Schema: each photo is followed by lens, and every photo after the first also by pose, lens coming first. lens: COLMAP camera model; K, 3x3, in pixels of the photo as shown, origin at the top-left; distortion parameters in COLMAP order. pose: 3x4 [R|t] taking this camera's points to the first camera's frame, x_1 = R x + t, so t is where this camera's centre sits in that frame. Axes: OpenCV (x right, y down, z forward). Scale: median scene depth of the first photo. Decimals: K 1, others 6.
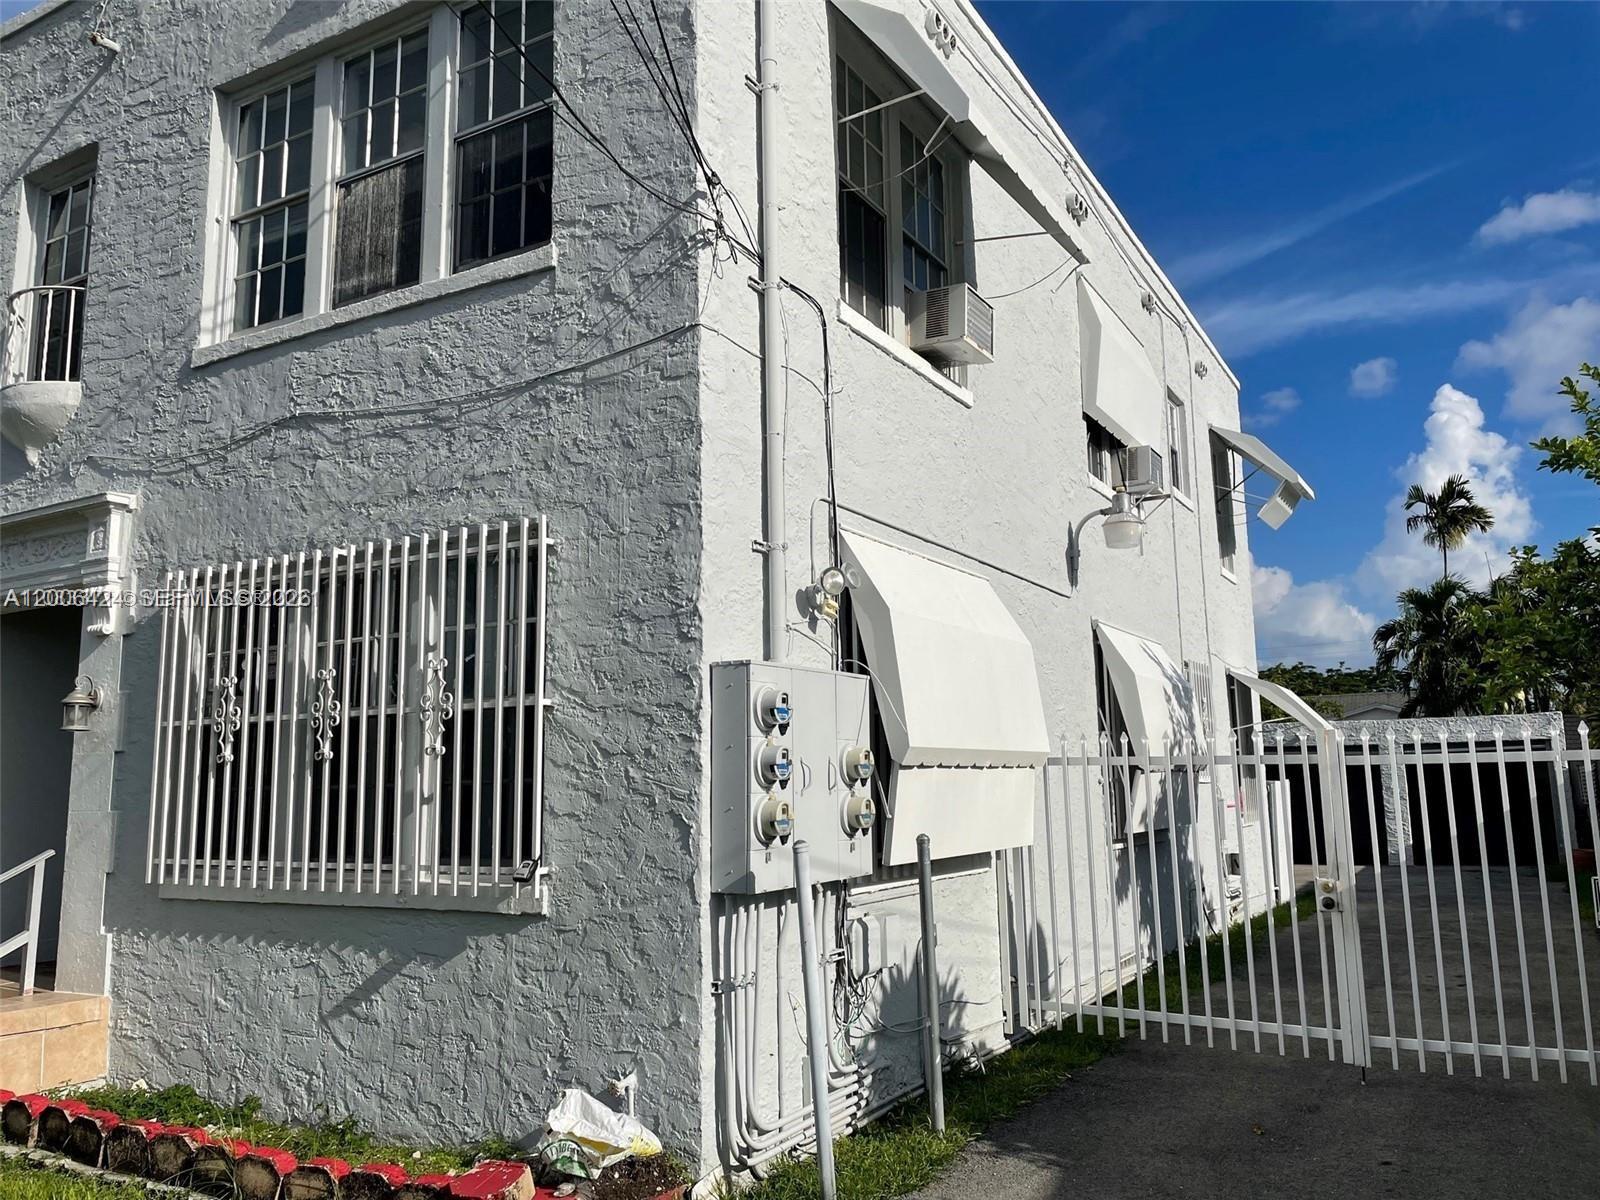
lens RADIAL K [[1243.3, 0, 800.0], [0, 1243.3, 600.0], [0, 0, 1]] dist [0.008651, -0.004307]
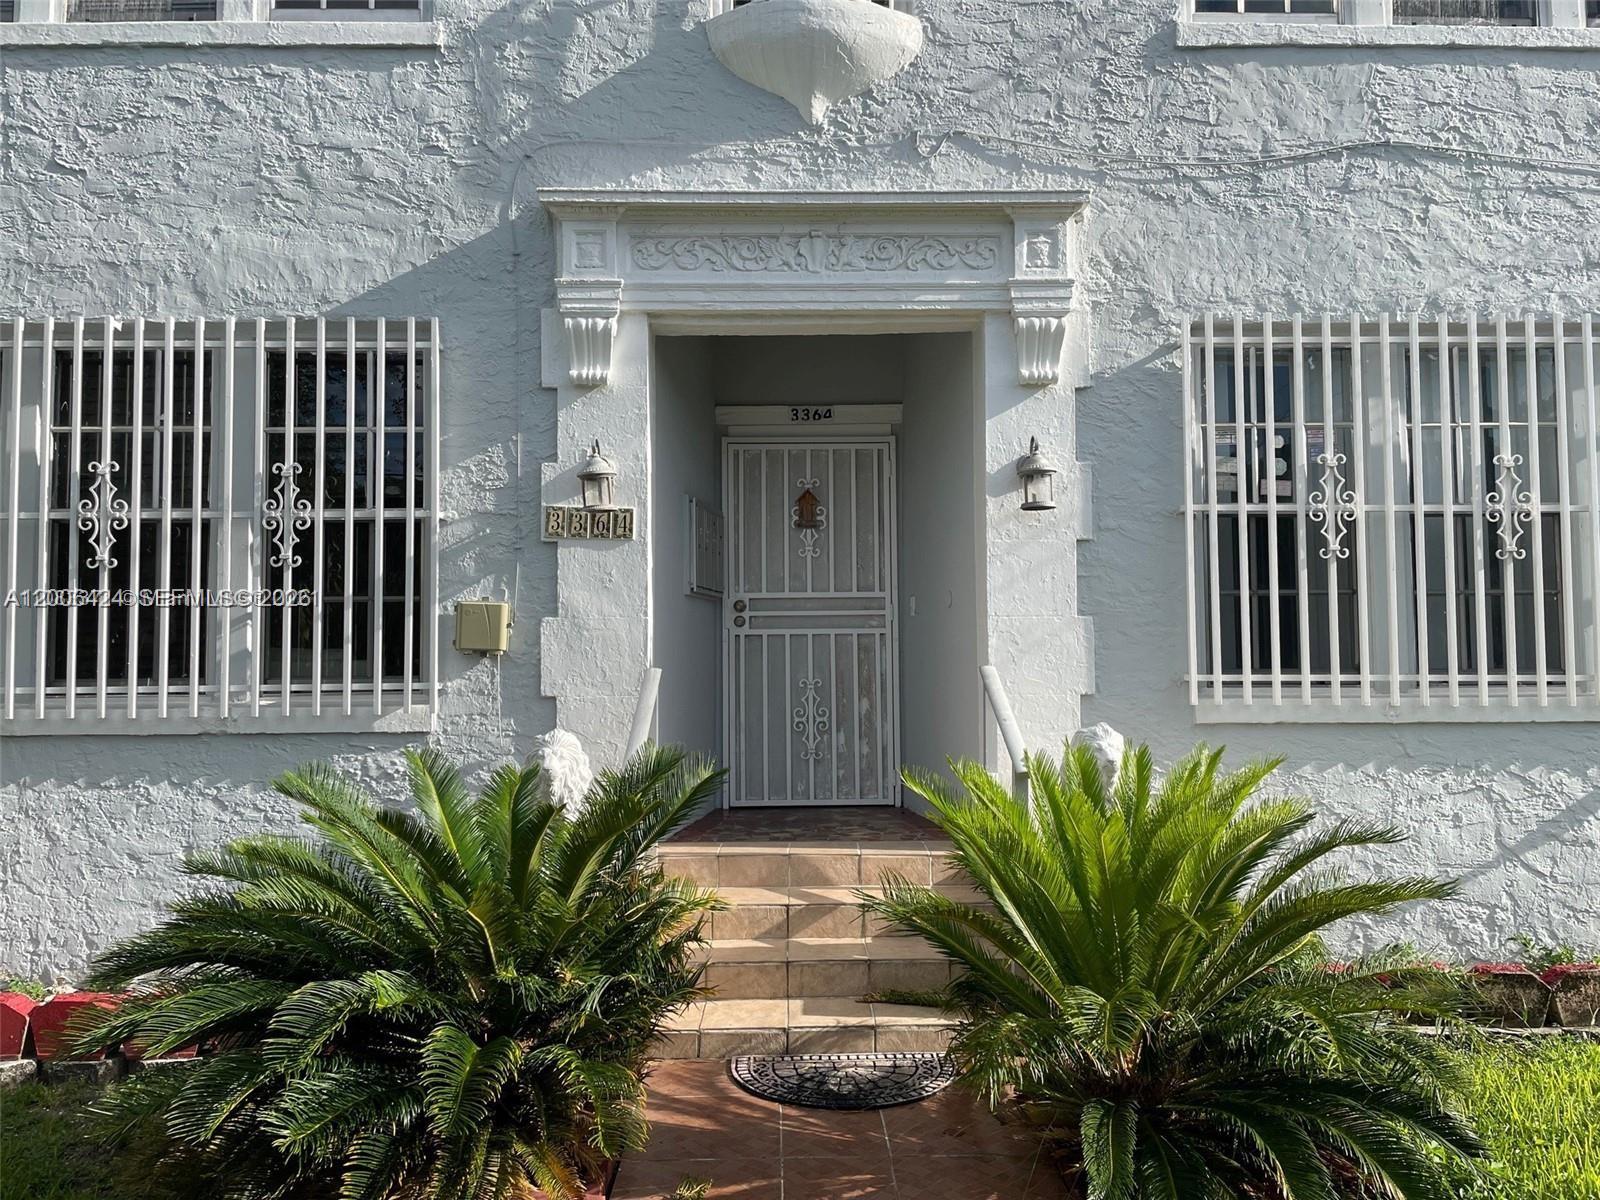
lens RADIAL K [[989.8, 0, 803.2], [0, 989.8, 579.6], [0, 0, 1]] dist [0.036834, -0.036130]
pose [[0.863767, 0.028649, 0.503076, -1.051031], [-0.086003, 0.992115, 0.091167, 0.109804], [-0.496497, -0.122013, 0.859420, 0.582739]]
